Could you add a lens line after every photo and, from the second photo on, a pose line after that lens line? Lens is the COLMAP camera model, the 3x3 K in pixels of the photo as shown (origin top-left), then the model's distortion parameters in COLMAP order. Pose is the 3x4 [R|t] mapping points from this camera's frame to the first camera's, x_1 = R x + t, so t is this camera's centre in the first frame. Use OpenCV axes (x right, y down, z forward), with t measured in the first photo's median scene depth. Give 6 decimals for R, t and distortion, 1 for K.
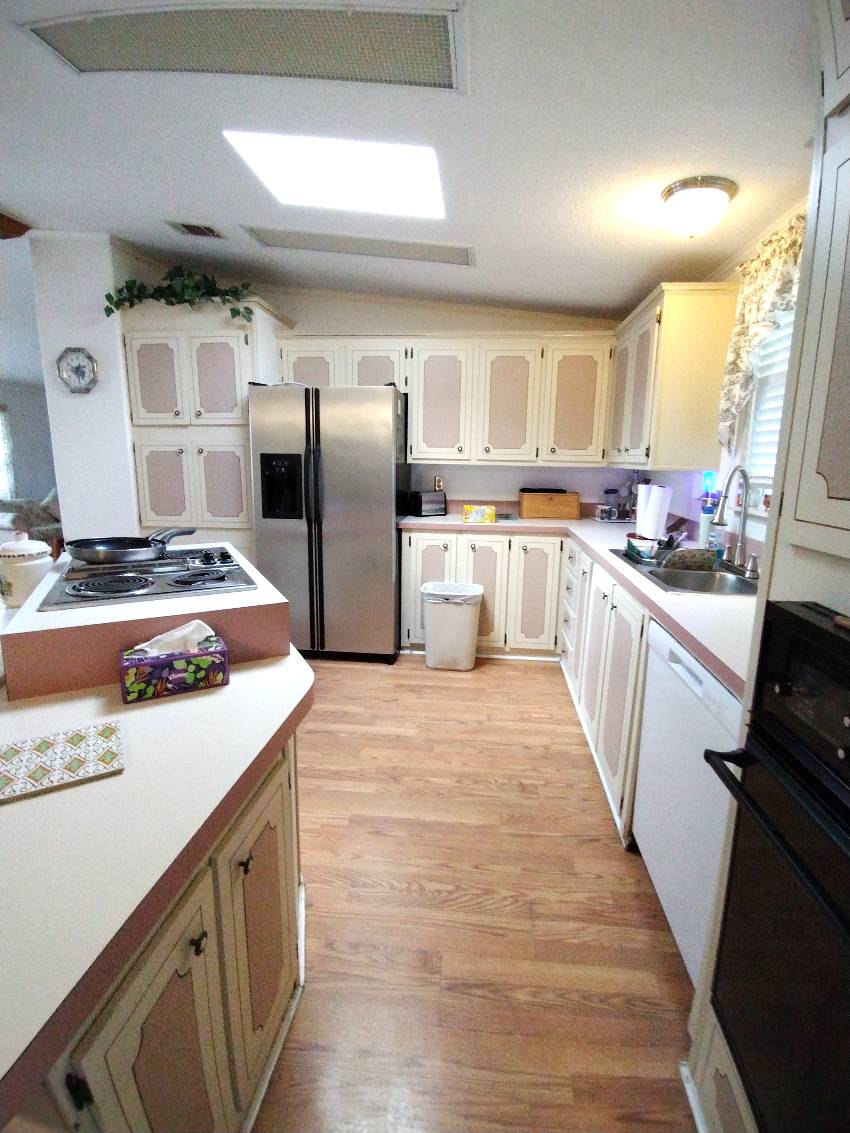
lens RADIAL K [[518.0, 0, 438.0], [0, 518.0, 548.6], [0, 0, 1]] dist [0.004826, -0.003586]
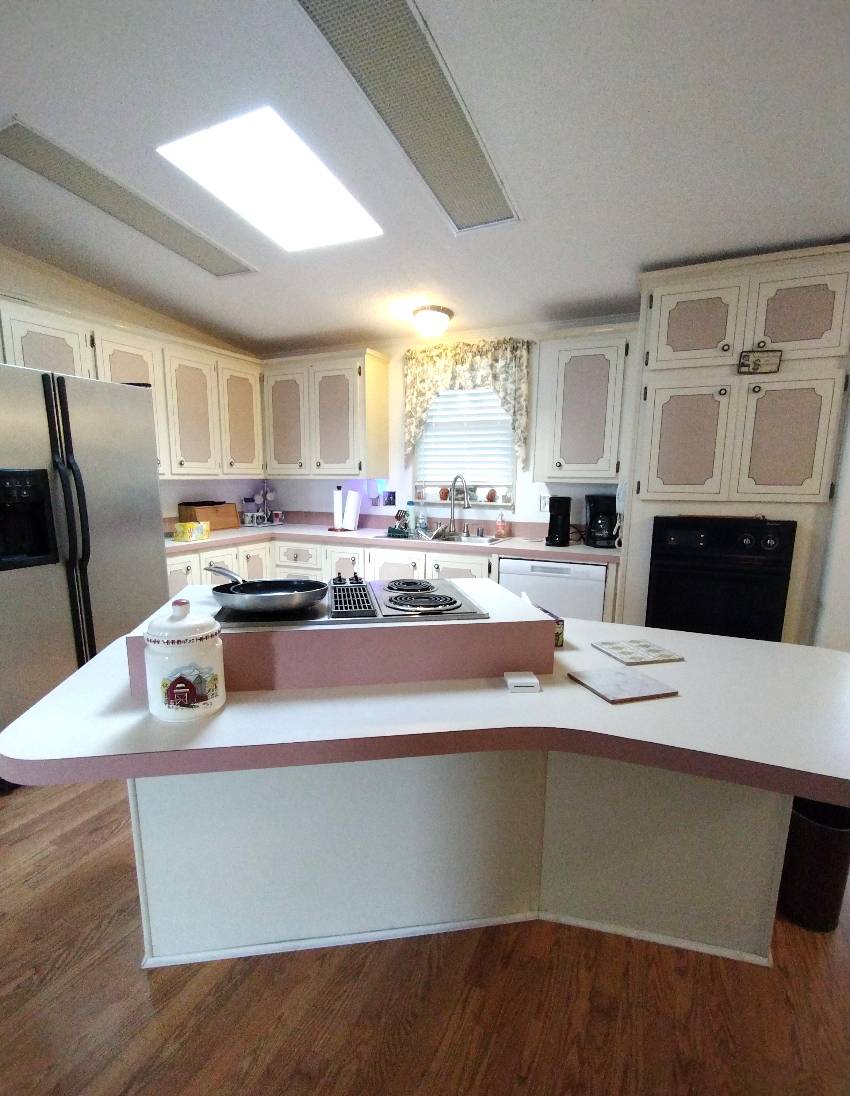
lens RADIAL K [[539.3, 0, 416.0], [0, 539.3, 581.2], [0, 0, 1]] dist [-0.008307, 0.001580]
pose [[0.345622, -0.197883, 0.917272, -0.742459], [0.162190, 0.975398, 0.149310, -0.061720], [-0.924251, 0.097168, 0.369213, 0.283962]]
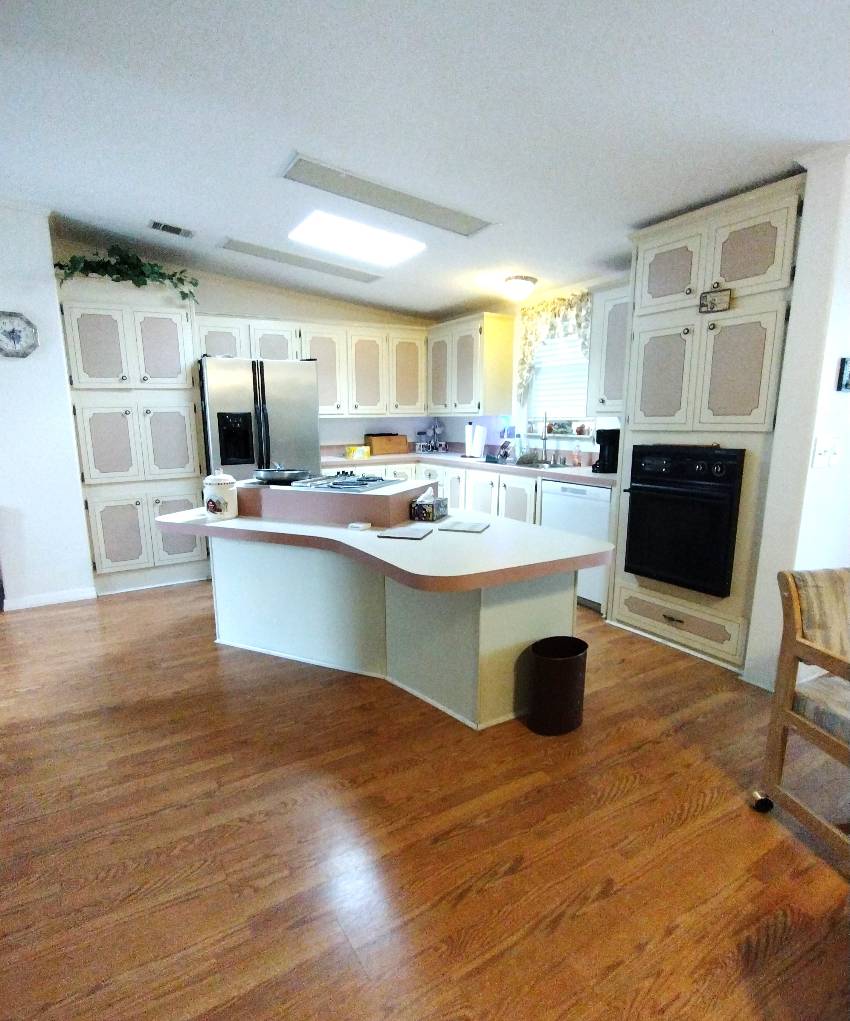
lens RADIAL K [[561.0, 0, 405.9], [0, 561.0, 526.3], [0, 0, 1]] dist [0.004720, 0.001322]
pose [[0.814281, -0.138158, 0.563789, -0.734425], [0.124267, 0.990235, 0.063180, 0.052254], [-0.567013, 0.018614, 0.823499, -0.329759]]
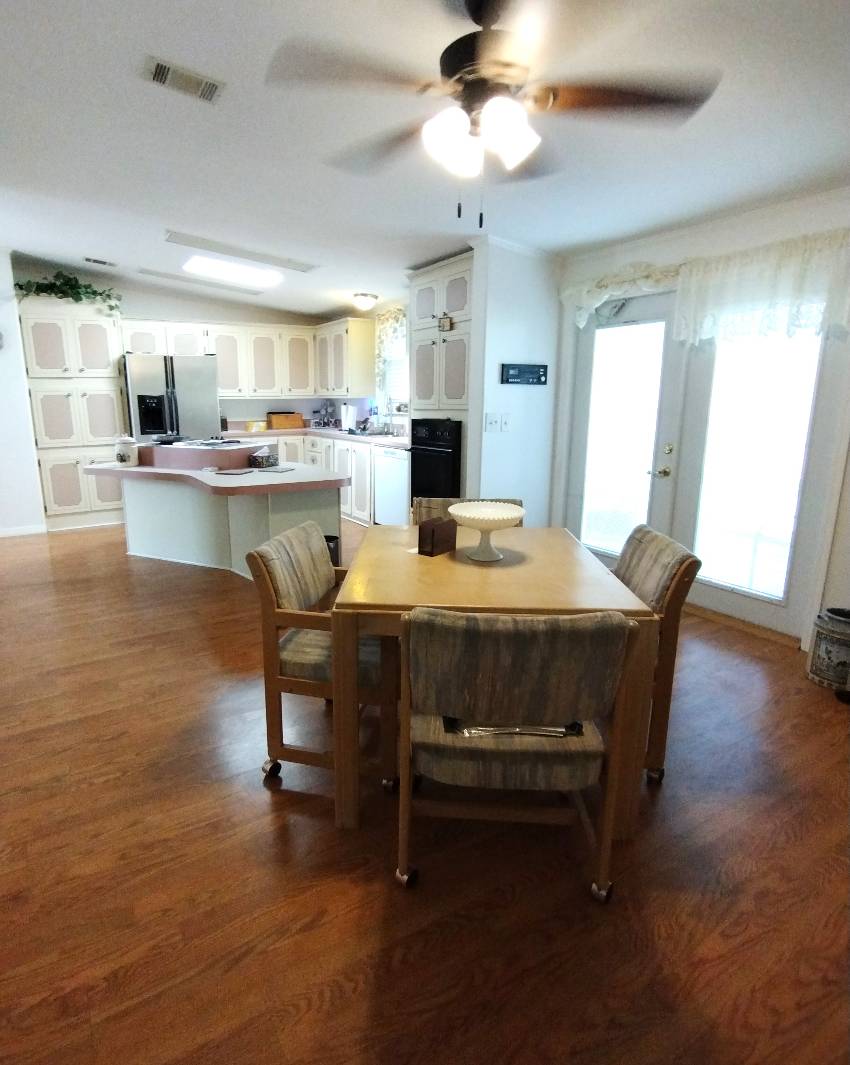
lens RADIAL K [[587.8, 0, 380.1], [0, 587.8, 519.5], [0, 0, 1]] dist [0.008123, 0.000861]
pose [[0.818636, -0.141358, 0.556644, -0.773443], [0.120460, 0.989939, 0.074236, 0.154615], [-0.561537, 0.006281, 0.827428, -0.933369]]
